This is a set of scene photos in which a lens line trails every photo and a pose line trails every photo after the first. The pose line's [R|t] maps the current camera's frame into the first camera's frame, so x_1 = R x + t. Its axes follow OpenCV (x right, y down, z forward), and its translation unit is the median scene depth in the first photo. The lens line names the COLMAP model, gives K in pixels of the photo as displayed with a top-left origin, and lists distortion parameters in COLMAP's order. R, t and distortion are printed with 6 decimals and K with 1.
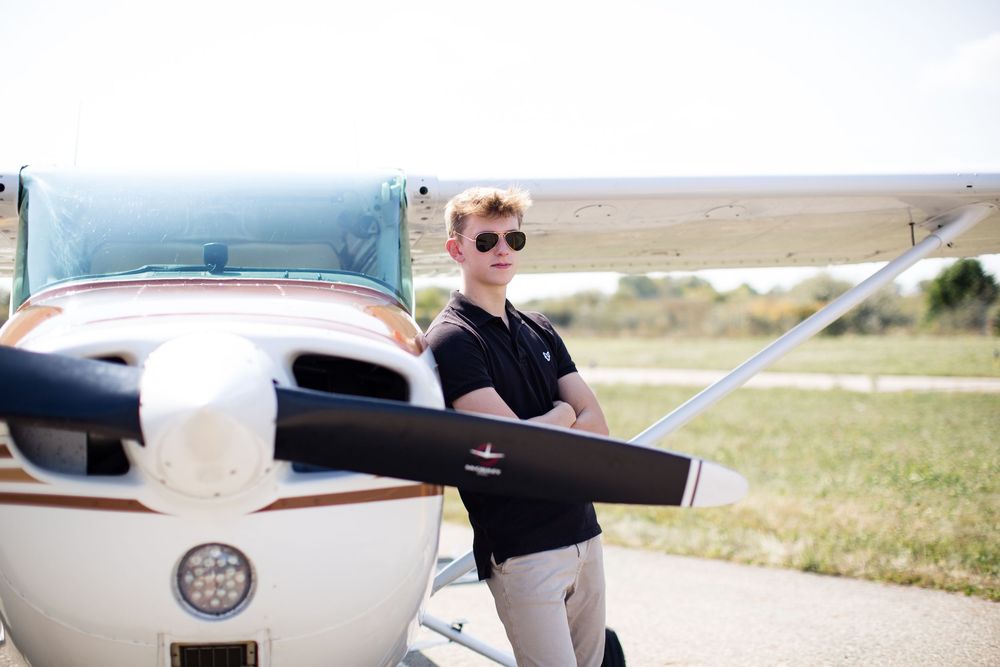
lens RADIAL K [[1504.3, 0, 500.0], [0, 1504.3, 333.5], [0, 0, 1]] dist [-0.106220, 0.063048]
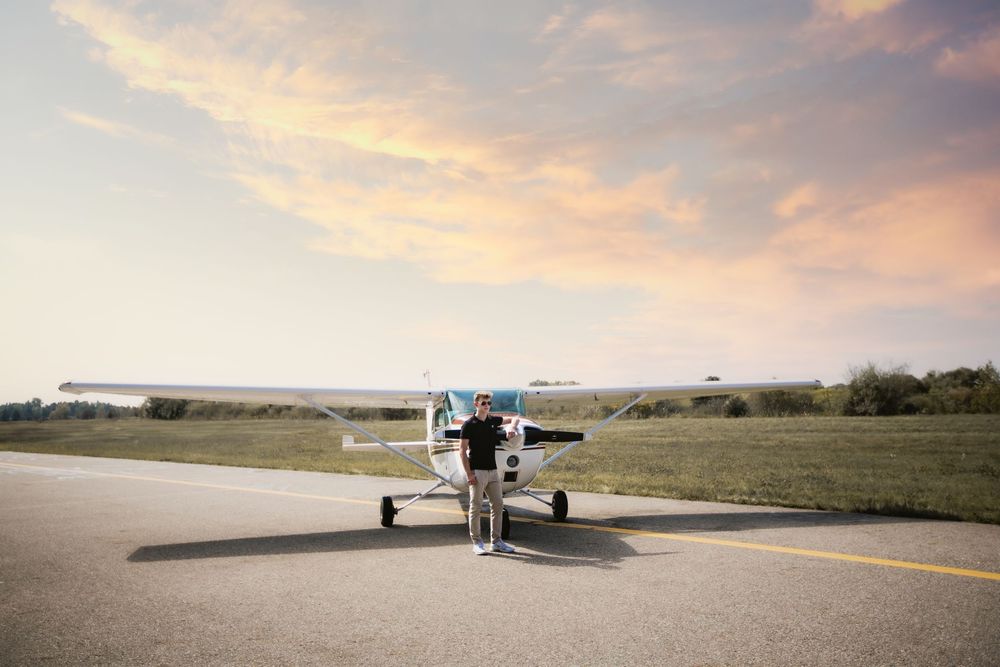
lens RADIAL K [[861.9, 0, 500.0], [0, 861.9, 333.5], [0, 0, 1]] dist [0.004054, 0.000837]
pose [[0.998991, 0.000701, 0.044903, -0.280325], [0.003557, 0.995502, -0.094673, -0.024496], [-0.044768, 0.094738, 0.994495, -1.900616]]
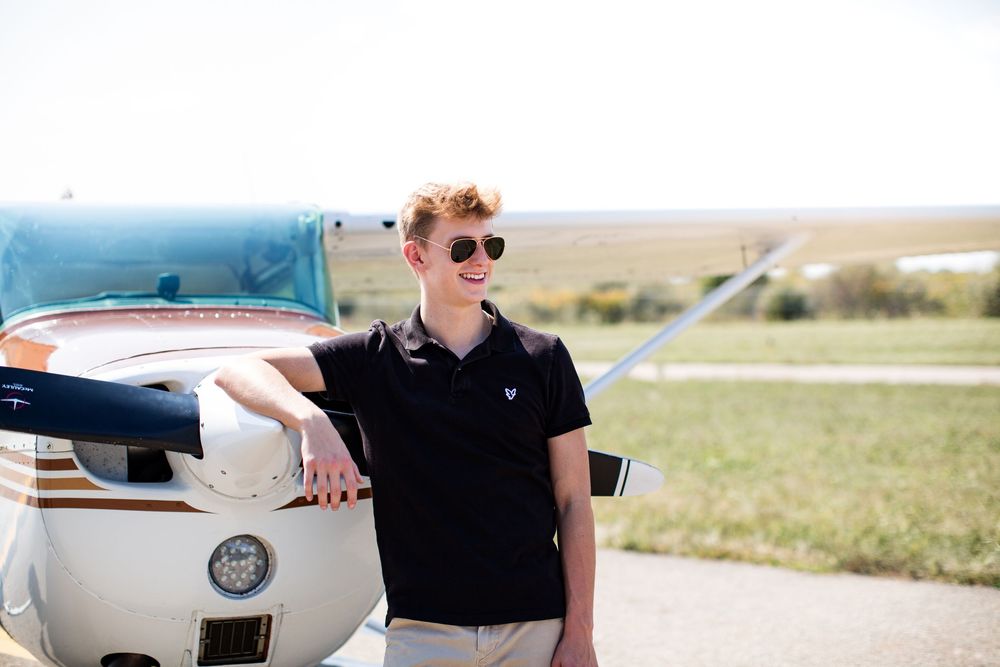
lens RADIAL K [[1504.3, 0, 500.0], [0, 1504.3, 333.5], [0, 0, 1]] dist [-0.106220, 0.063048]
pose [[0.988650, -0.008577, 0.149993, -0.110658], [0.007352, 0.999935, 0.008717, -0.022859], [-0.150058, -0.007515, 0.988649, -0.162106]]
